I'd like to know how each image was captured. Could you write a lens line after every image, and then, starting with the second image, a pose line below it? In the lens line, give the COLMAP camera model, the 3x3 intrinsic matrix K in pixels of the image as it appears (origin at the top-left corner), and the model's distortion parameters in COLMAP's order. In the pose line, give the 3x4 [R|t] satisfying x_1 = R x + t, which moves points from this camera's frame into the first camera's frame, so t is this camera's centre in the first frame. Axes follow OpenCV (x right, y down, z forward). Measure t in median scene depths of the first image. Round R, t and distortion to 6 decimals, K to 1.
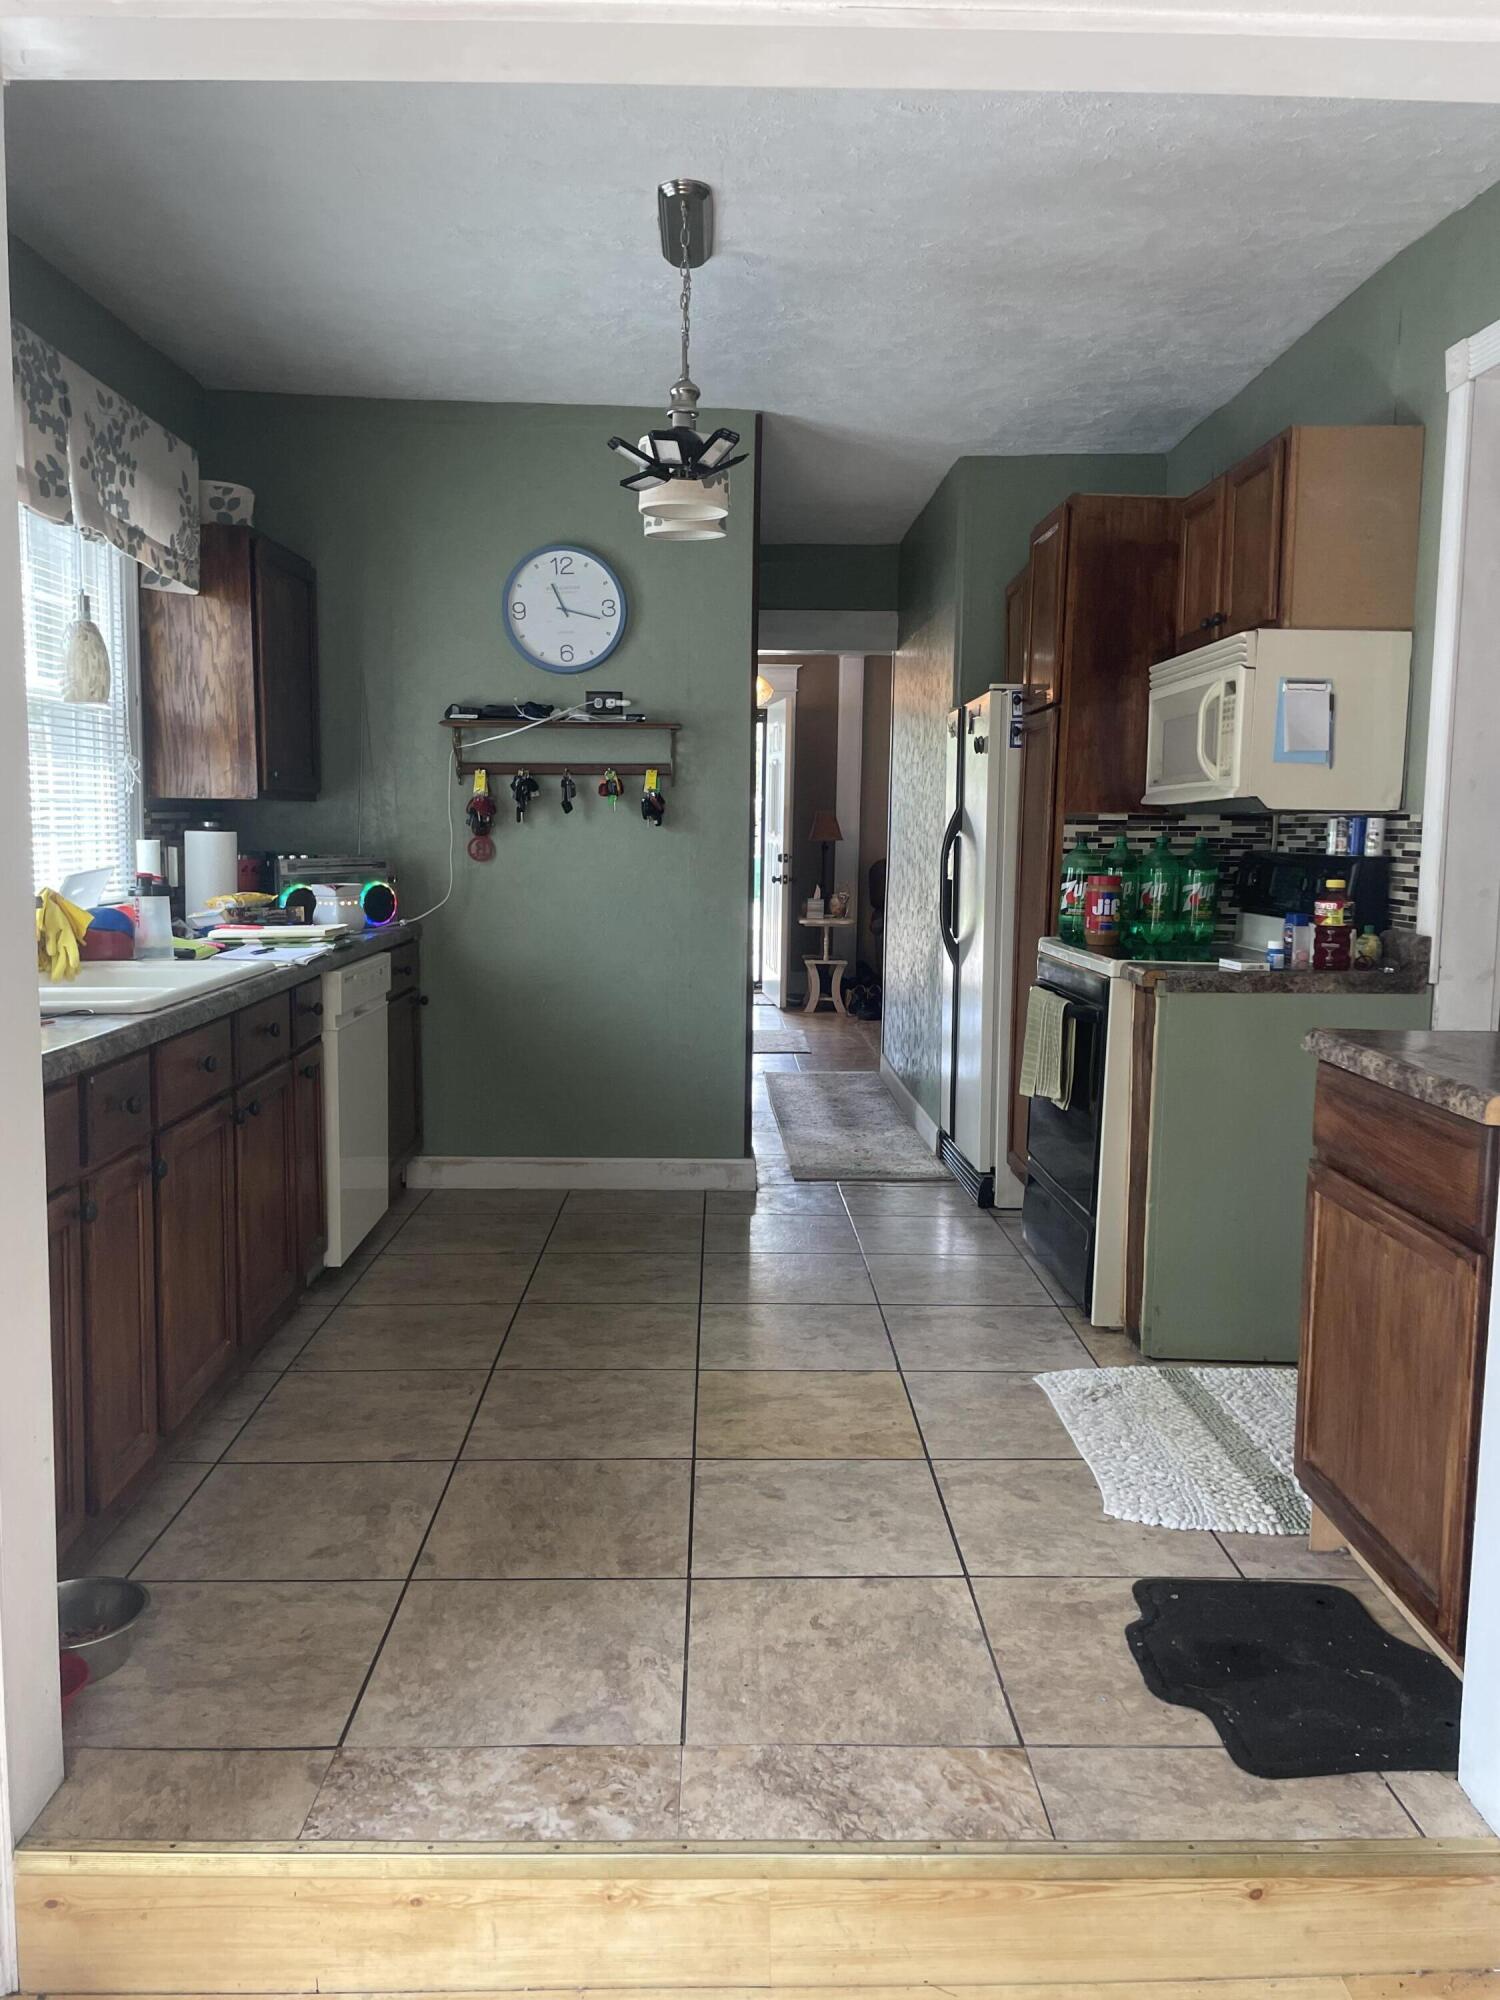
lens RADIAL K [[1529.0, 0, 749.3], [0, 1529.0, 996.1], [0, 0, 1]] dist [0.070165, -0.018752]
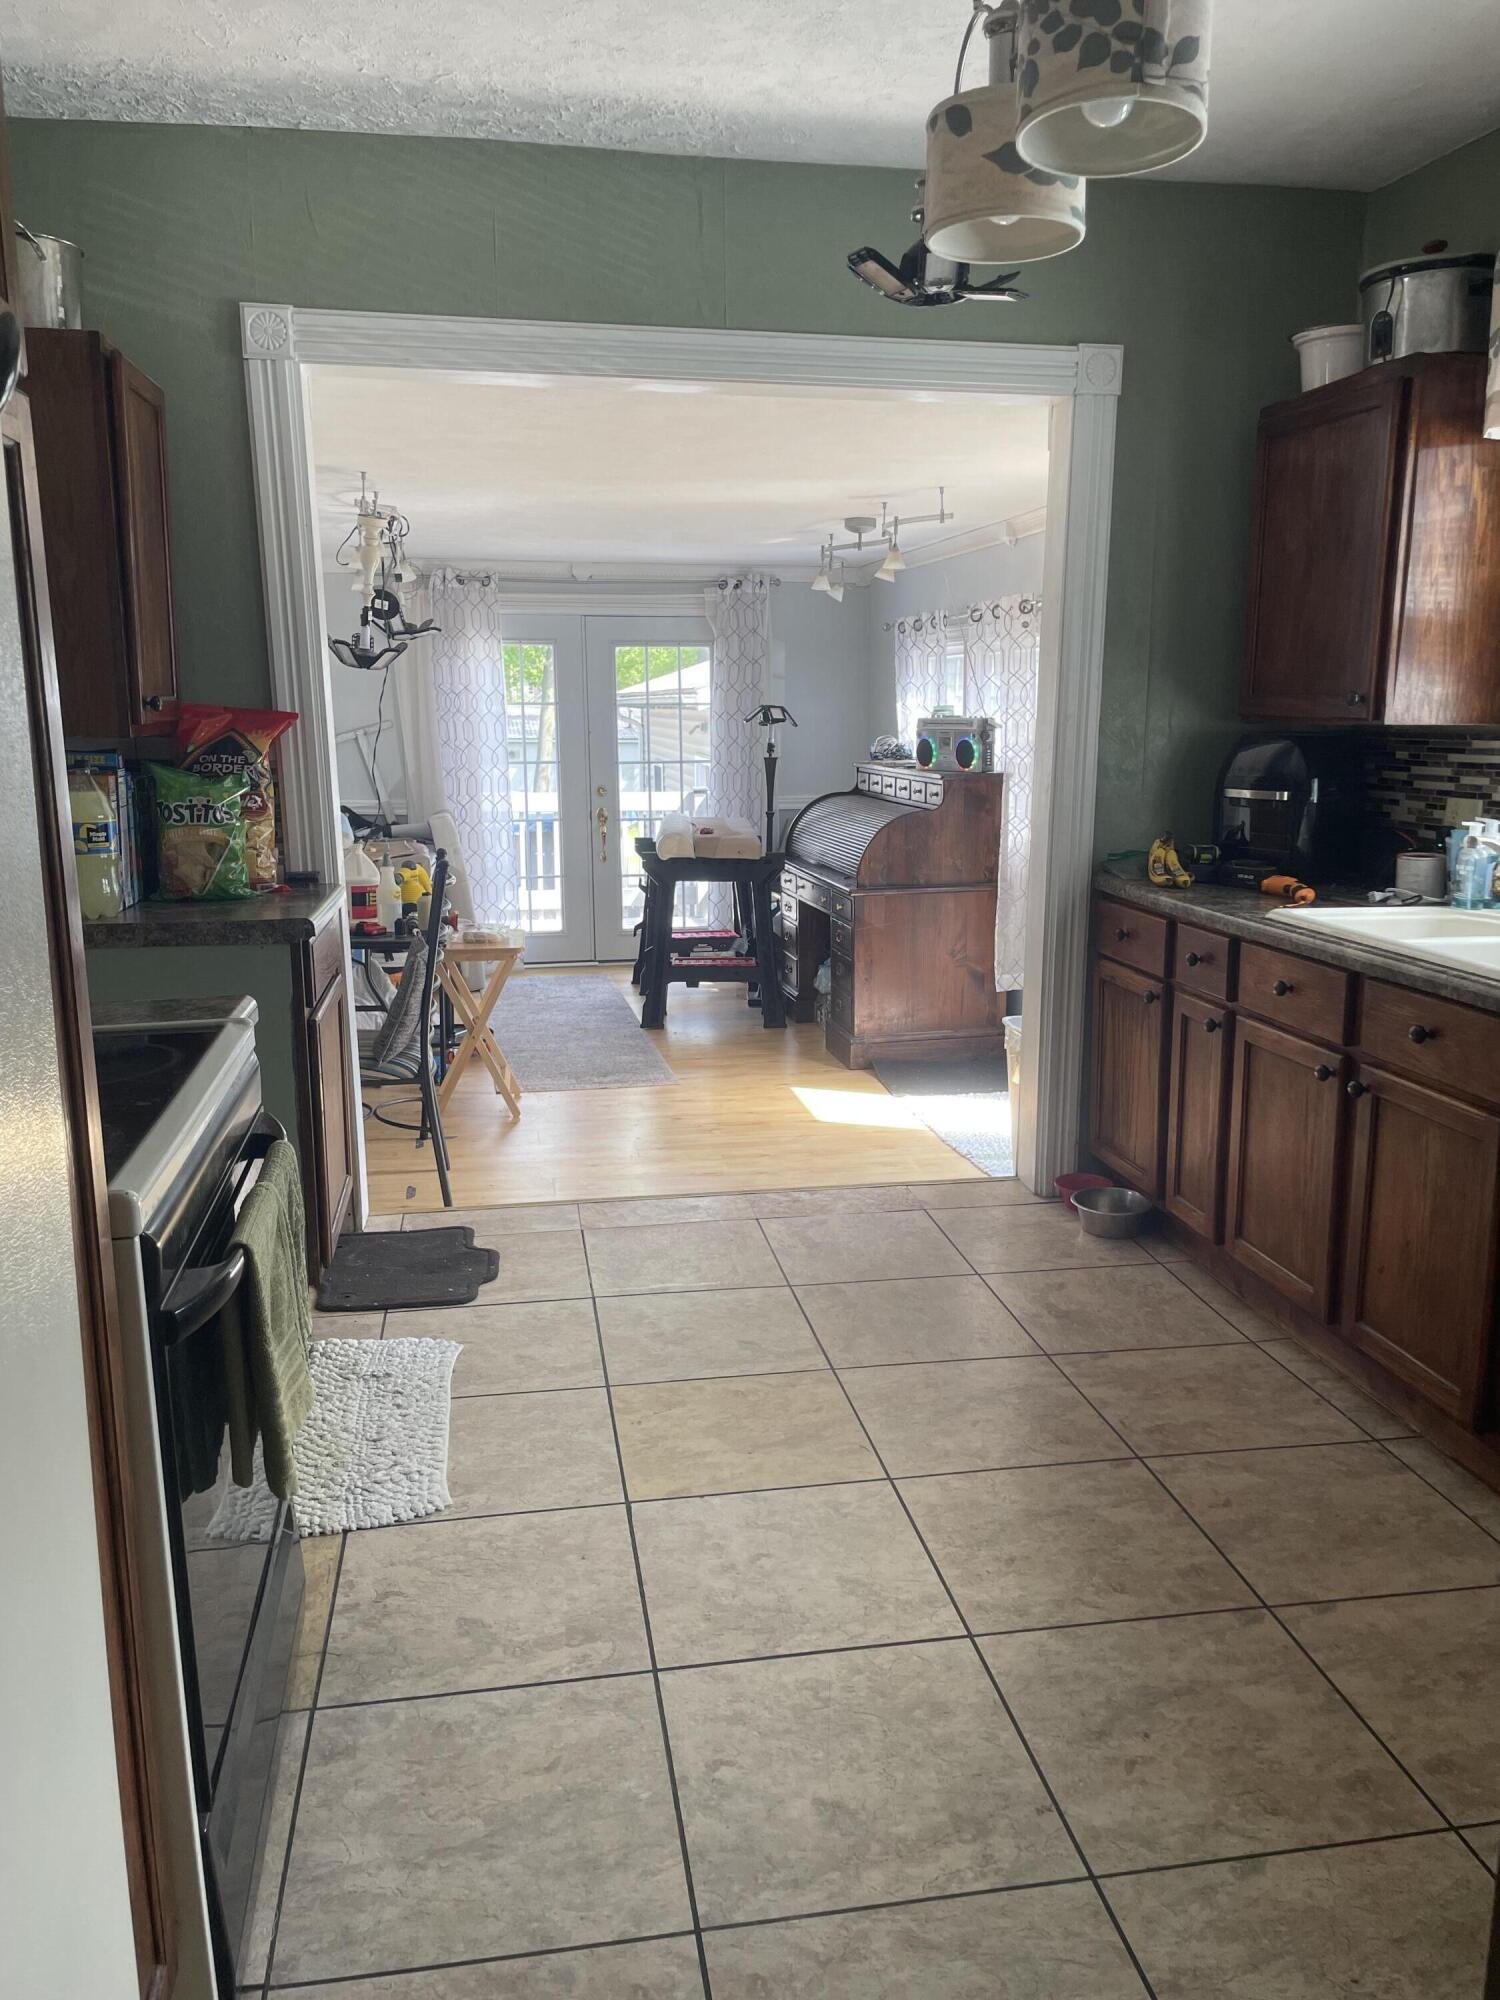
lens RADIAL K [[1529.0, 0, 760.8], [0, 1529.0, 1001.8], [0, 0, 1]] dist [0.070165, -0.018752]
pose [[-0.988582, 0.015285, -0.149904, 0.204810], [-0.030309, 0.954336, 0.297193, -0.306634], [0.147602, 0.298344, -0.942977, 2.360280]]
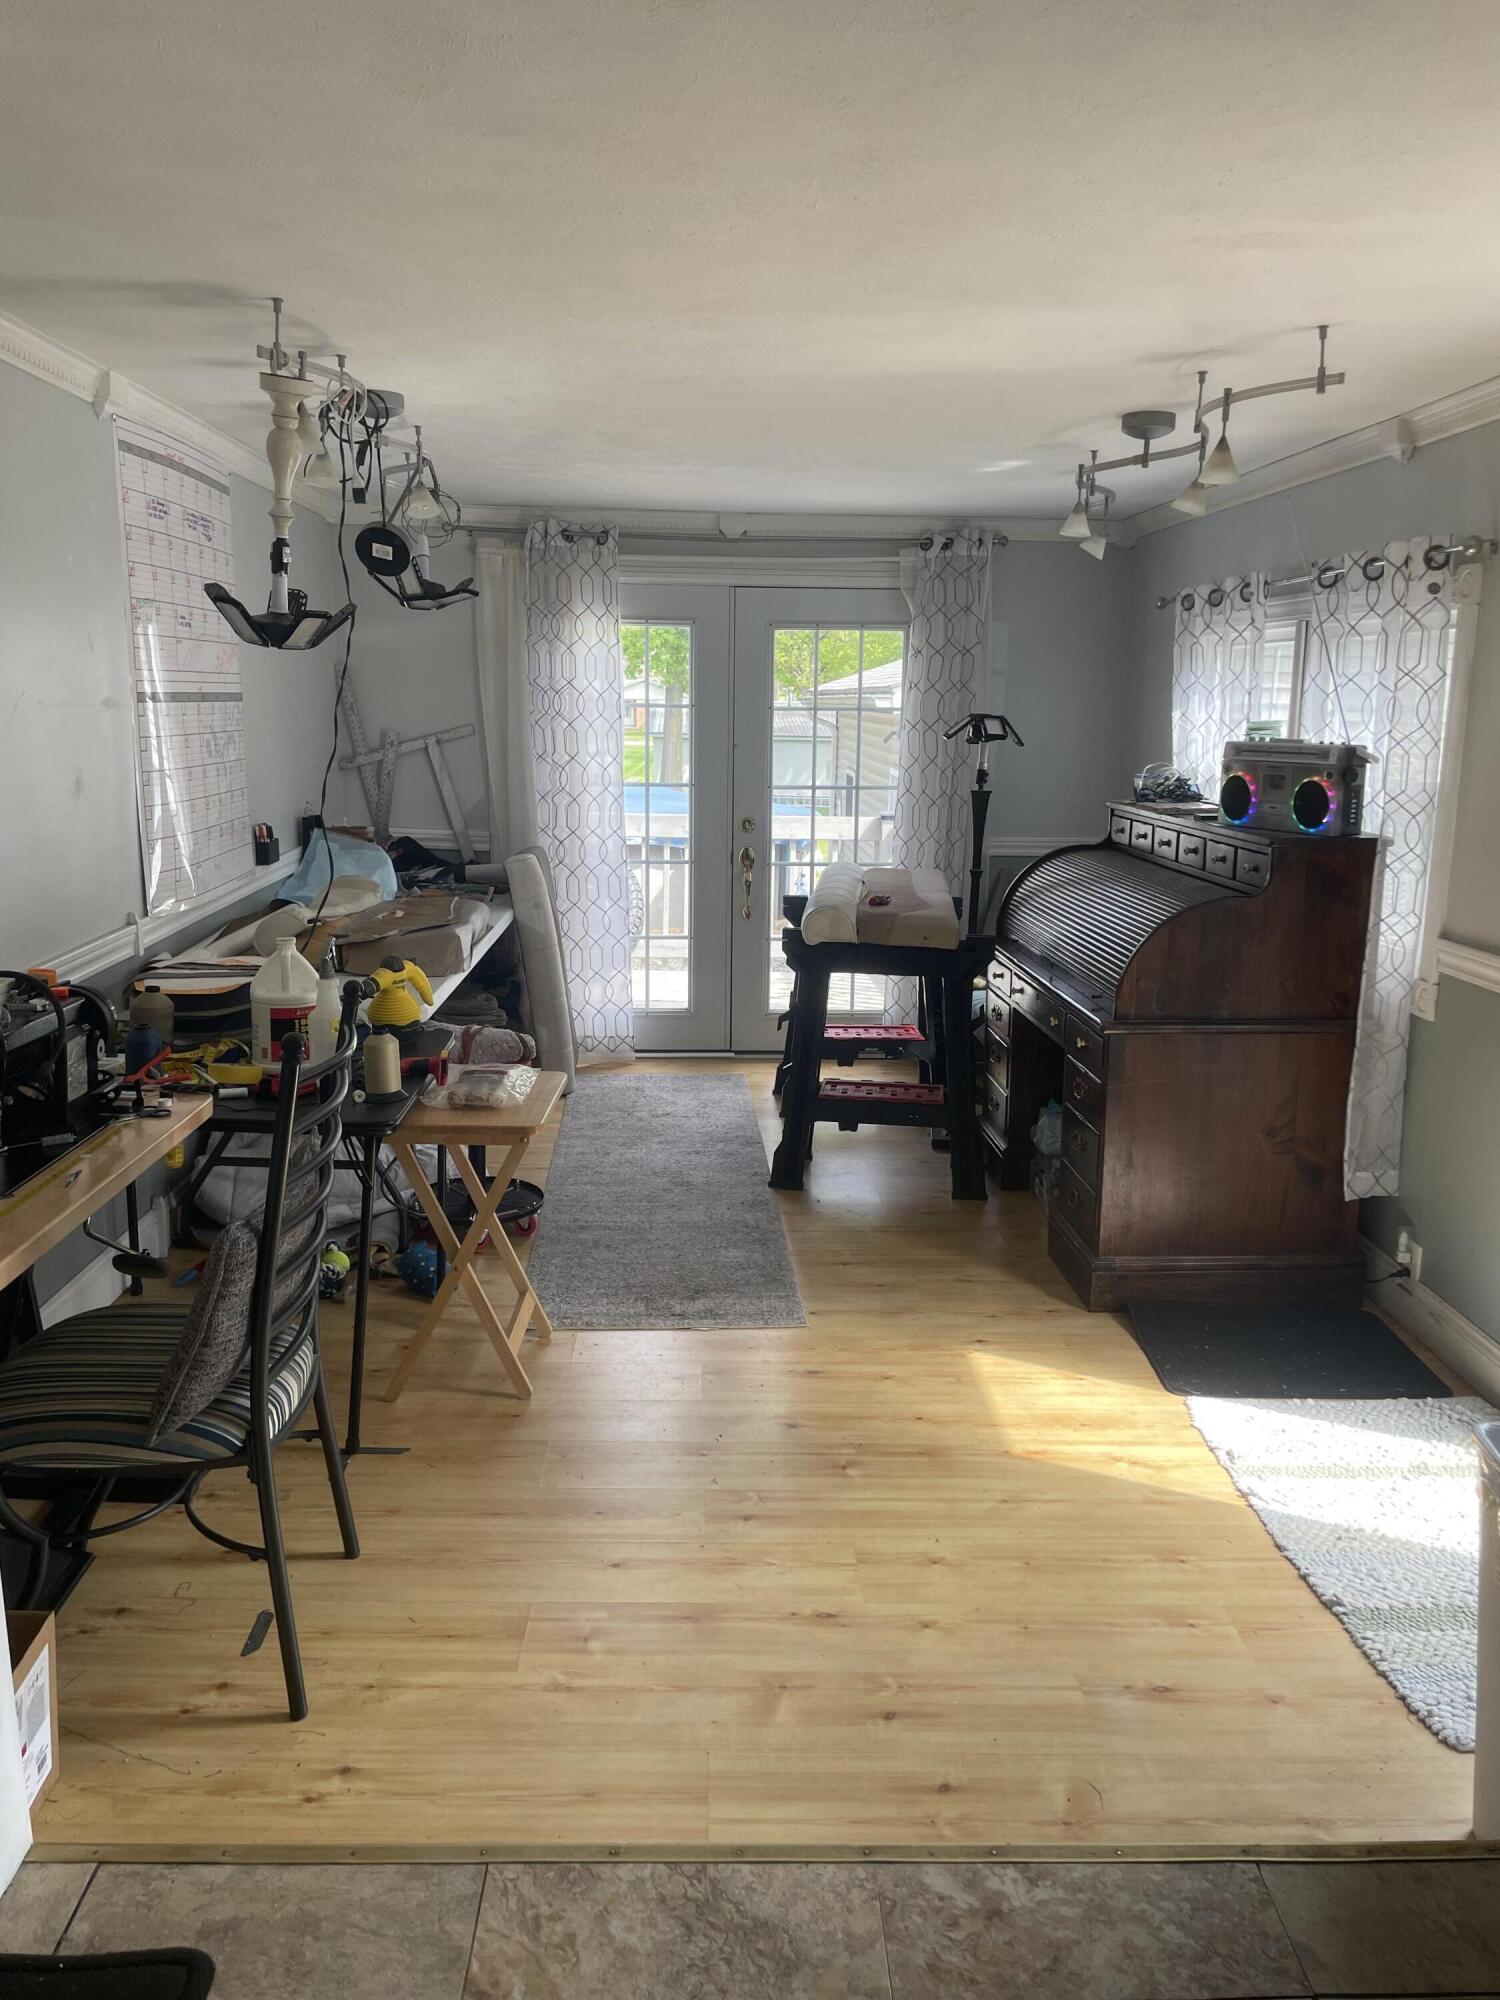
lens RADIAL K [[1529.0, 0, 743.7], [0, 1529.0, 999.7], [0, 0, 1]] dist [0.070165, -0.018752]
pose [[-0.999505, -0.030175, -0.008878, 0.048118], [-0.031446, 0.952517, 0.302856, -0.212471], [-0.000682, 0.302985, -0.952995, 1.380501]]
